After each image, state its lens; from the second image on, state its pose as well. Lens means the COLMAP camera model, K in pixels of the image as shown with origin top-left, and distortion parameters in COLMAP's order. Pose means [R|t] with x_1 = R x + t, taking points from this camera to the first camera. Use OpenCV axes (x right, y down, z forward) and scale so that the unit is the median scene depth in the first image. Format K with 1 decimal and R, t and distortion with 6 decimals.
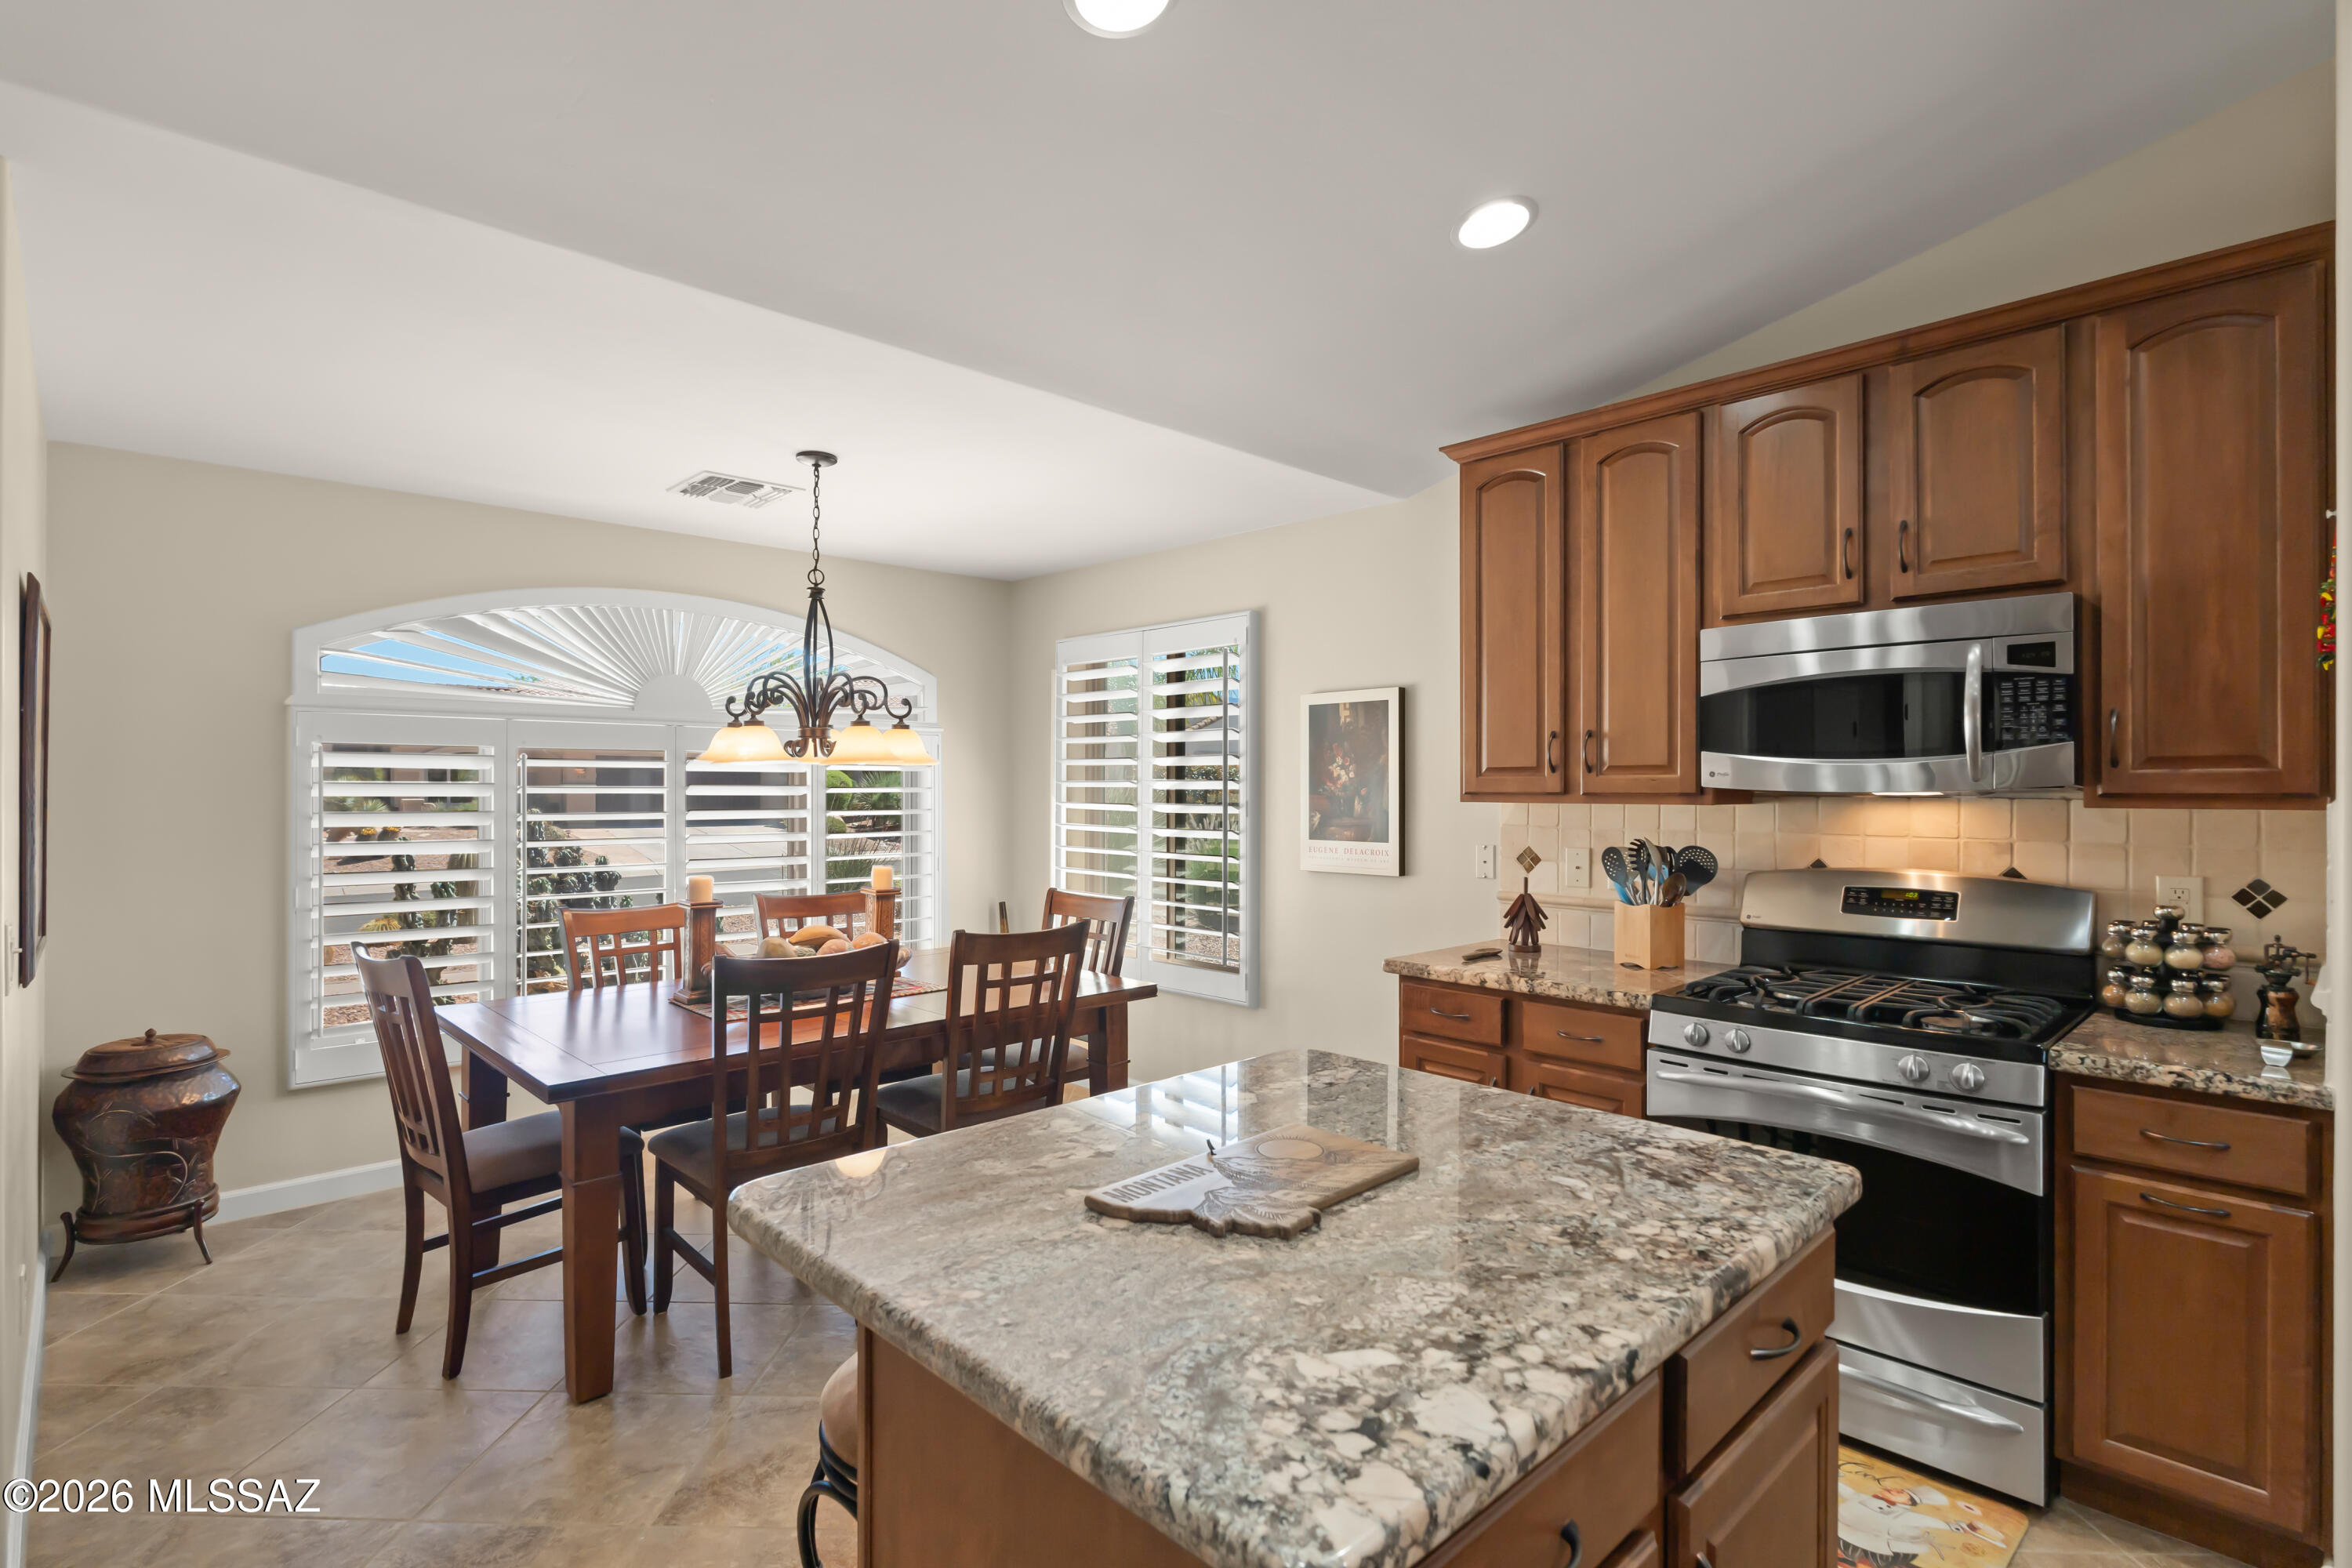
lens RADIAL K [[1145.4, 0, 1164.1], [0, 1145.4, 772.3], [0, 0, 1]] dist [0.001960, -0.000313]
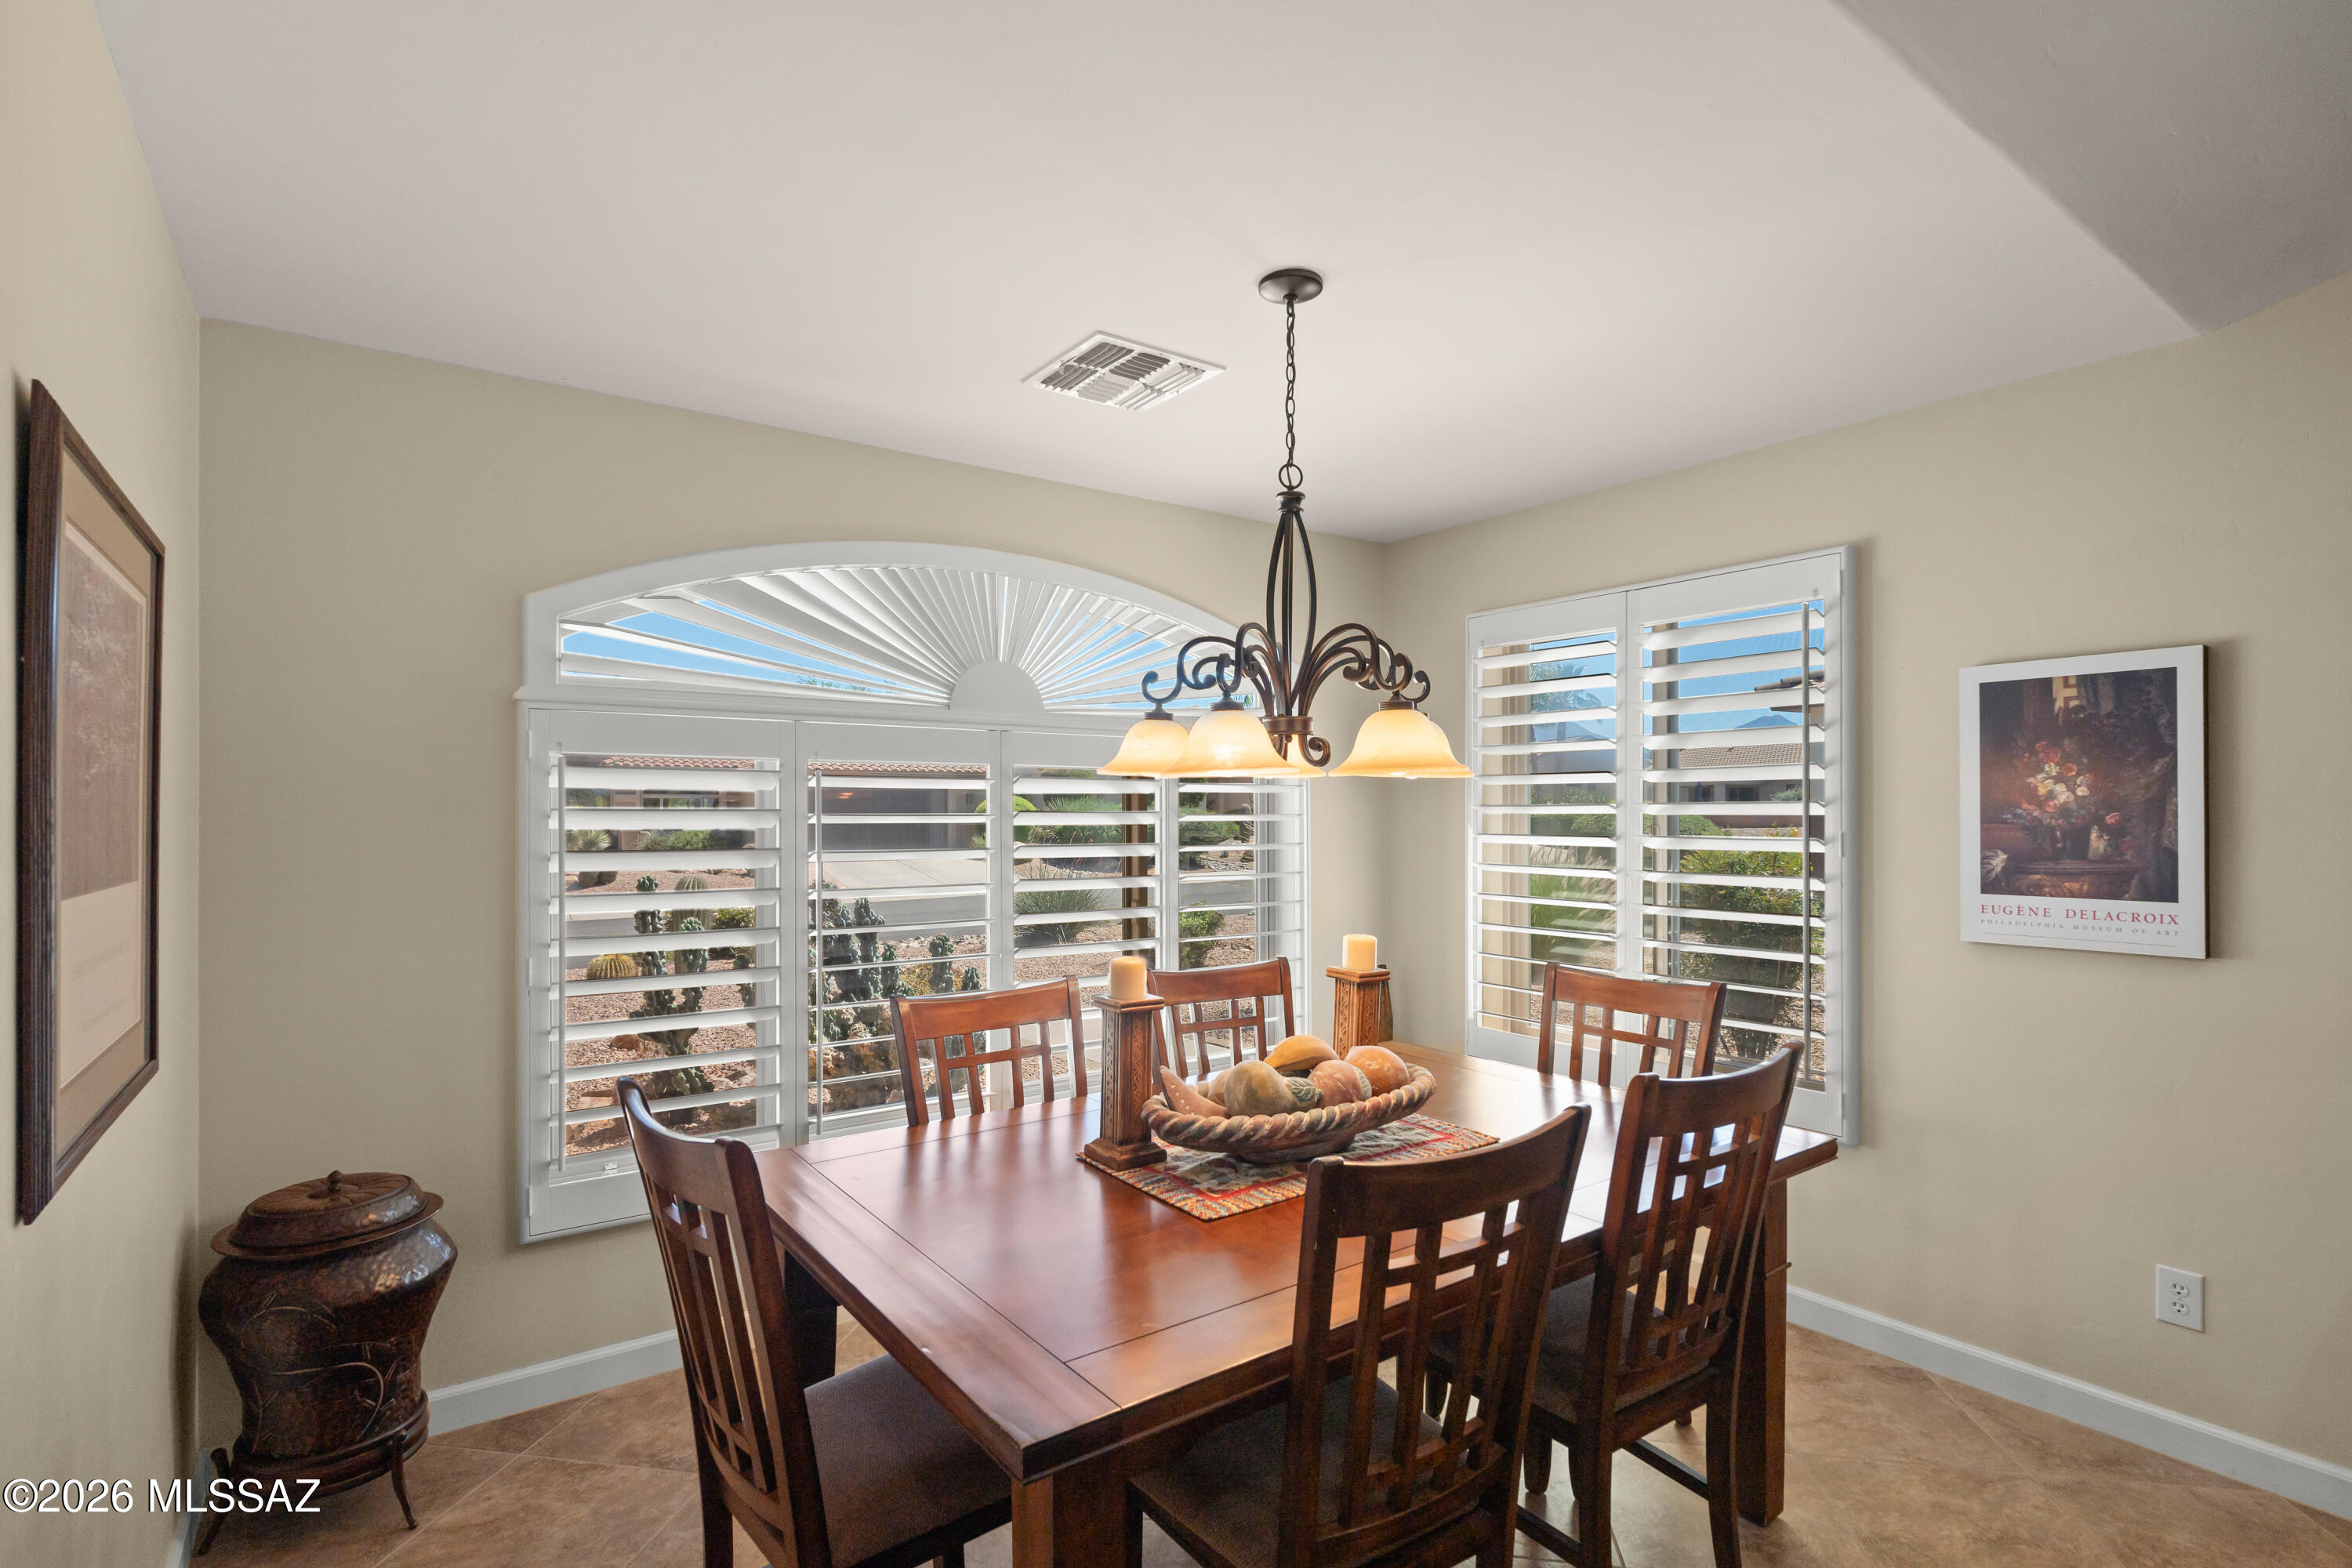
lens RADIAL K [[1145.4, 0, 1169.3], [0, 1145.4, 798.7], [0, 0, 1]] dist [0.001960, -0.000313]
pose [[0.990601, -0.004996, -0.136694, -0.269061], [0.004676, 0.999986, -0.002663, 0.006061], [0.136705, 0.001999, 0.990610, 0.353684]]
